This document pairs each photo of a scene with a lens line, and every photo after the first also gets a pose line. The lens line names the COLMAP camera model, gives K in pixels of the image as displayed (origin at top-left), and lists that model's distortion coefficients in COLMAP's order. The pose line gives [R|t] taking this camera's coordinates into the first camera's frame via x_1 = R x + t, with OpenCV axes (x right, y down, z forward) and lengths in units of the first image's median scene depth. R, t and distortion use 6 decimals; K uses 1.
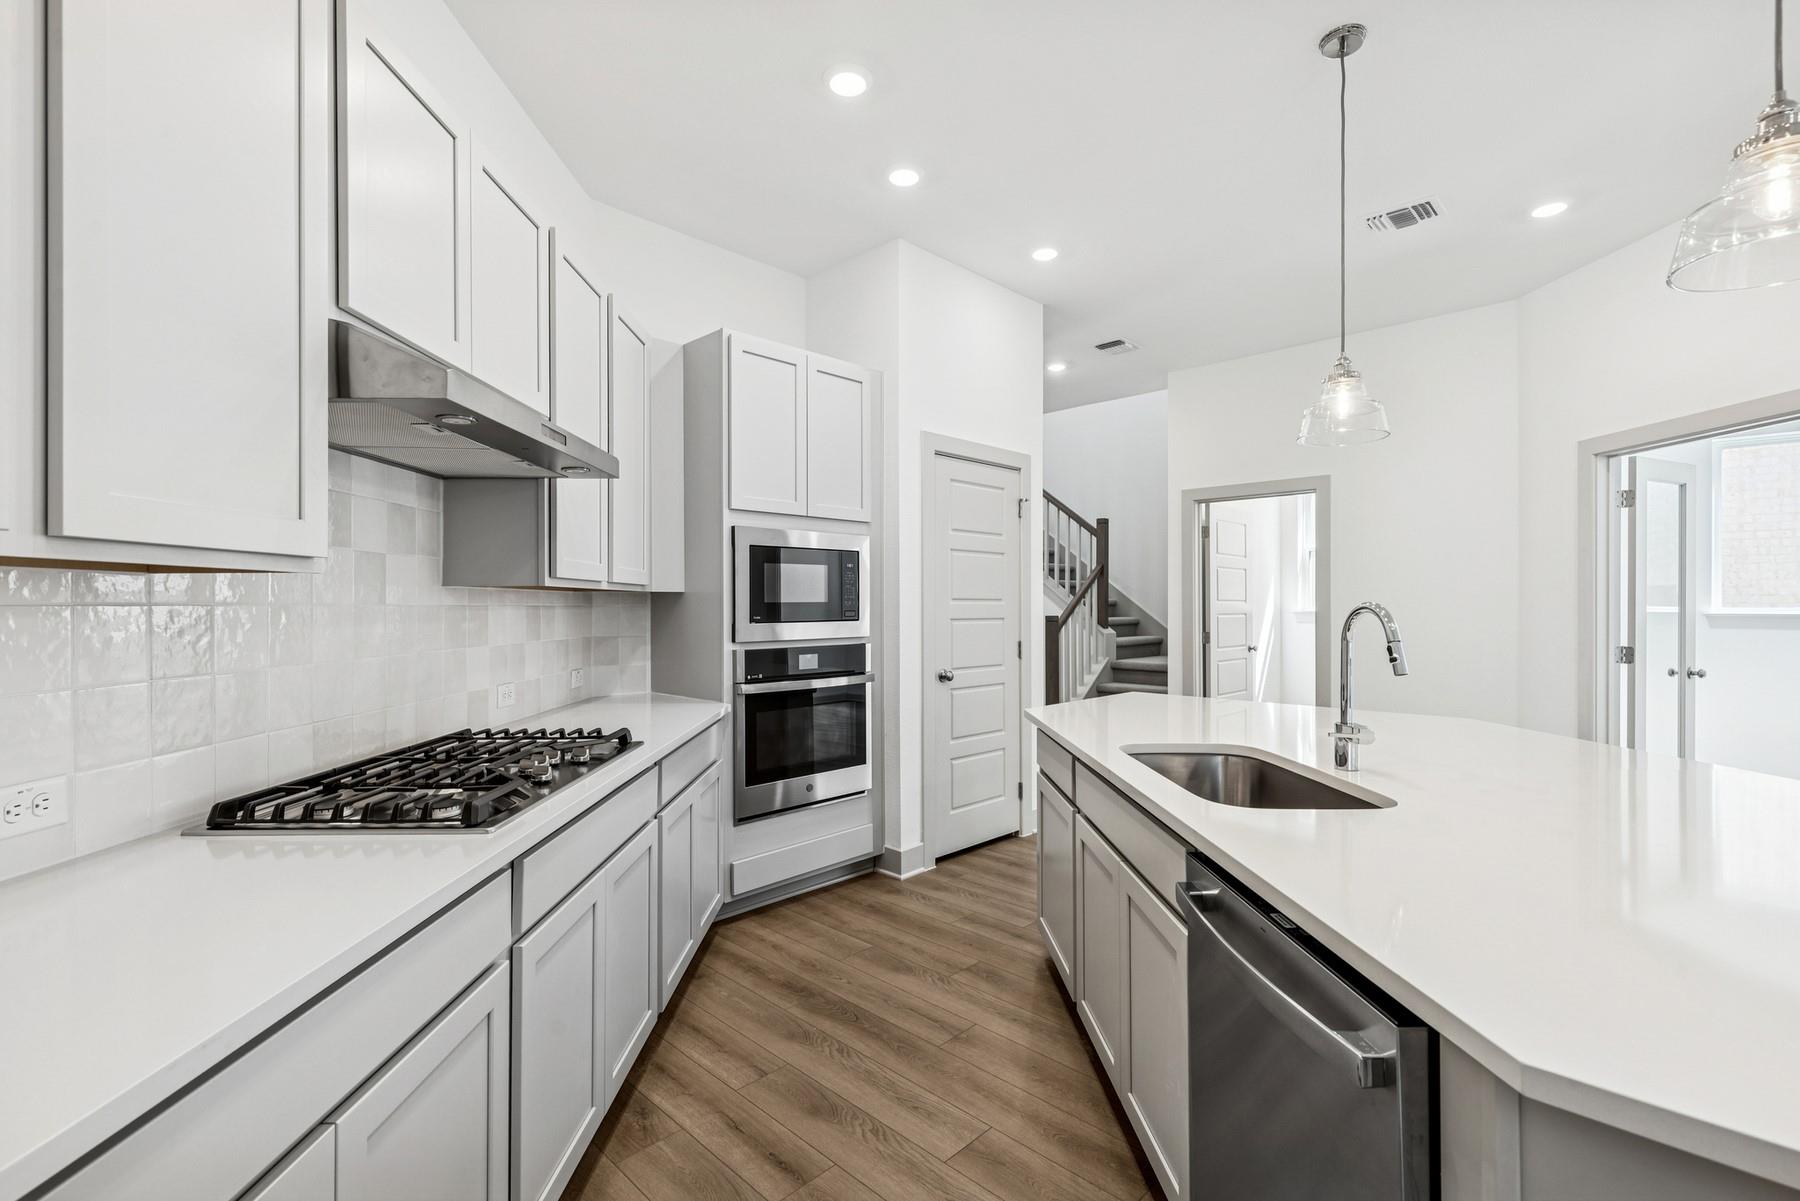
lens RADIAL K [[812.4, 0, 898.0], [0, 812.4, 600.8], [0, 0, 1]] dist [0.004947, -0.000829]
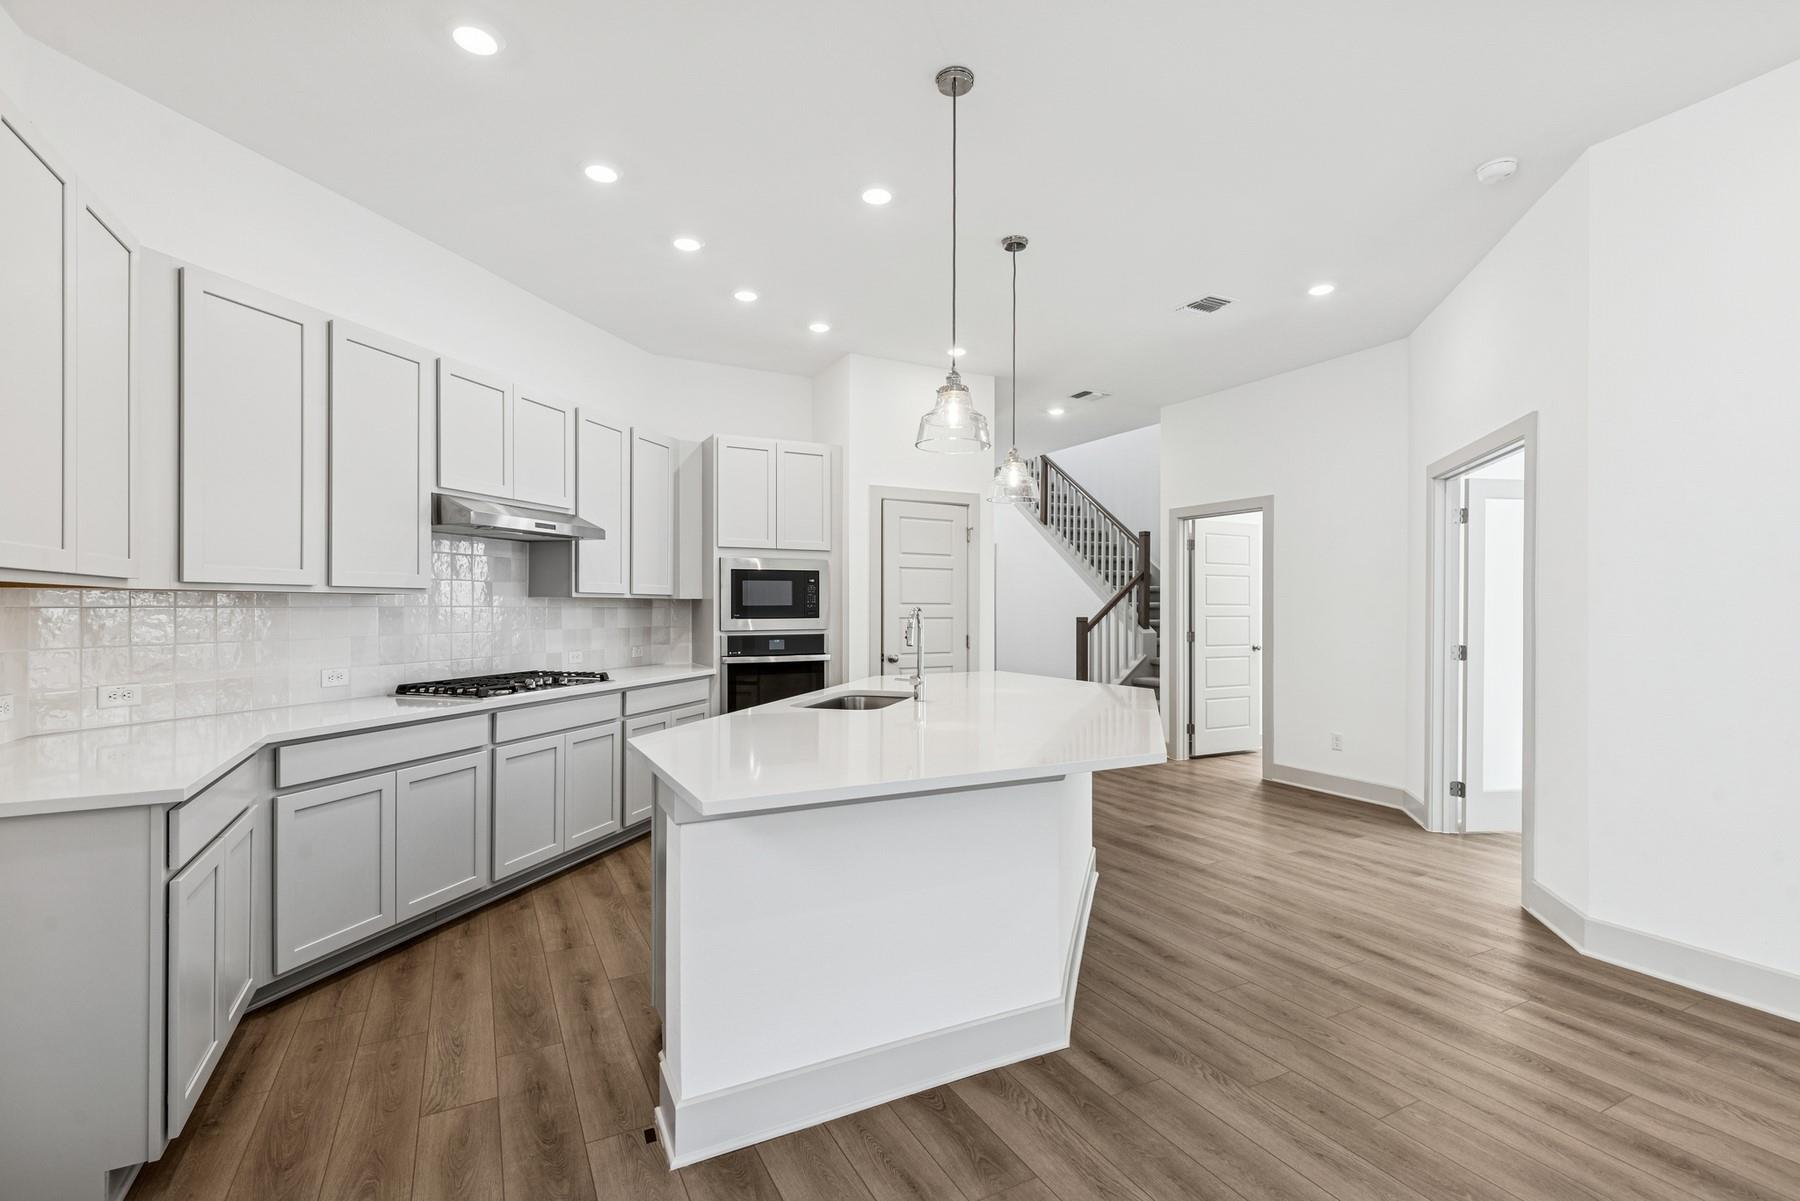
lens RADIAL K [[812.4, 0, 896.7], [0, 812.4, 603.5], [0, 0, 1]] dist [0.004947, -0.000829]
pose [[0.951523, 0.001921, -0.307571, 0.563913], [-0.001569, 0.999998, 0.001393, -0.004481], [0.307573, -0.000843, 0.951524, -0.372552]]
